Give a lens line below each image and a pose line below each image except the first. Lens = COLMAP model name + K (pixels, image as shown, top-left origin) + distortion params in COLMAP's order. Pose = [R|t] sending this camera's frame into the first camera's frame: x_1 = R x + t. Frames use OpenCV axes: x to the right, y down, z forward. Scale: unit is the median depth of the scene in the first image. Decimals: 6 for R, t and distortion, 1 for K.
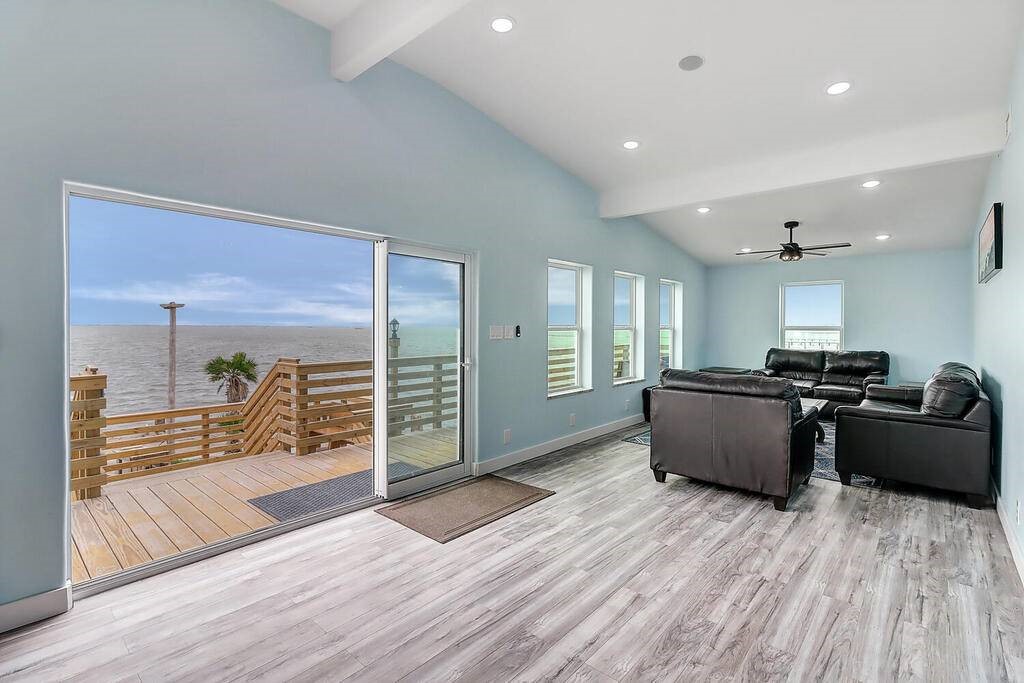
lens RADIAL K [[467.6, 0, 511.8], [0, 467.6, 334.2], [0, 0, 1]] dist [-0.003321, -0.000889]
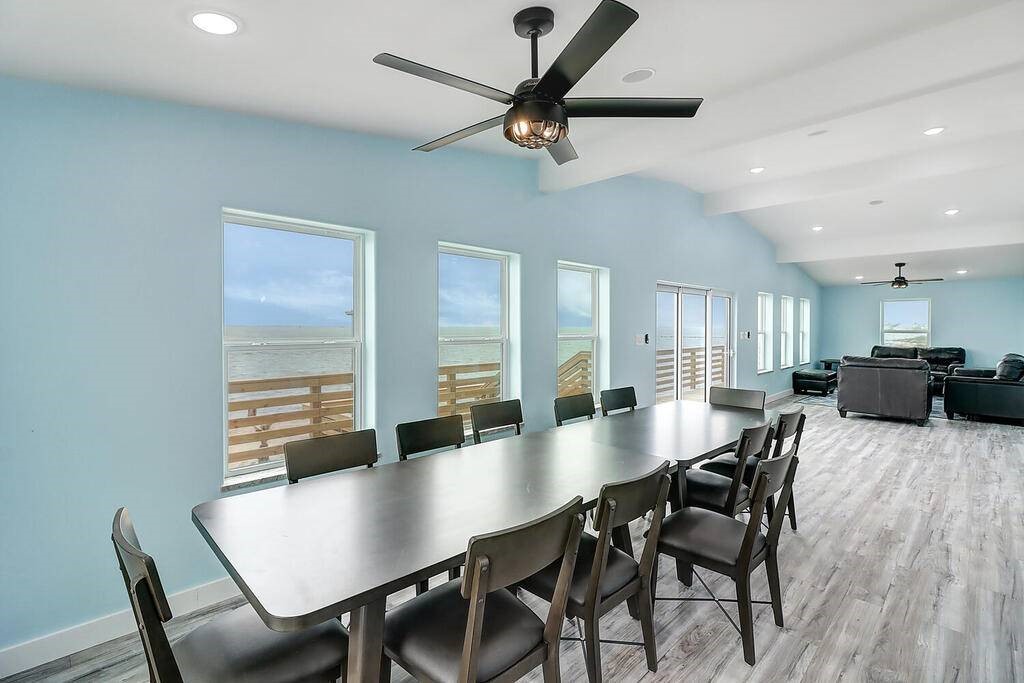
lens RADIAL K [[467.6, 0, 510.3], [0, 467.6, 333.5], [0, 0, 1]] dist [-0.003321, -0.000889]
pose [[0.998370, -0.000571, -0.057065, -0.612815], [0.000515, 0.999999, -0.001001, -0.008032], [0.057066, 0.000970, 0.998370, -0.624939]]
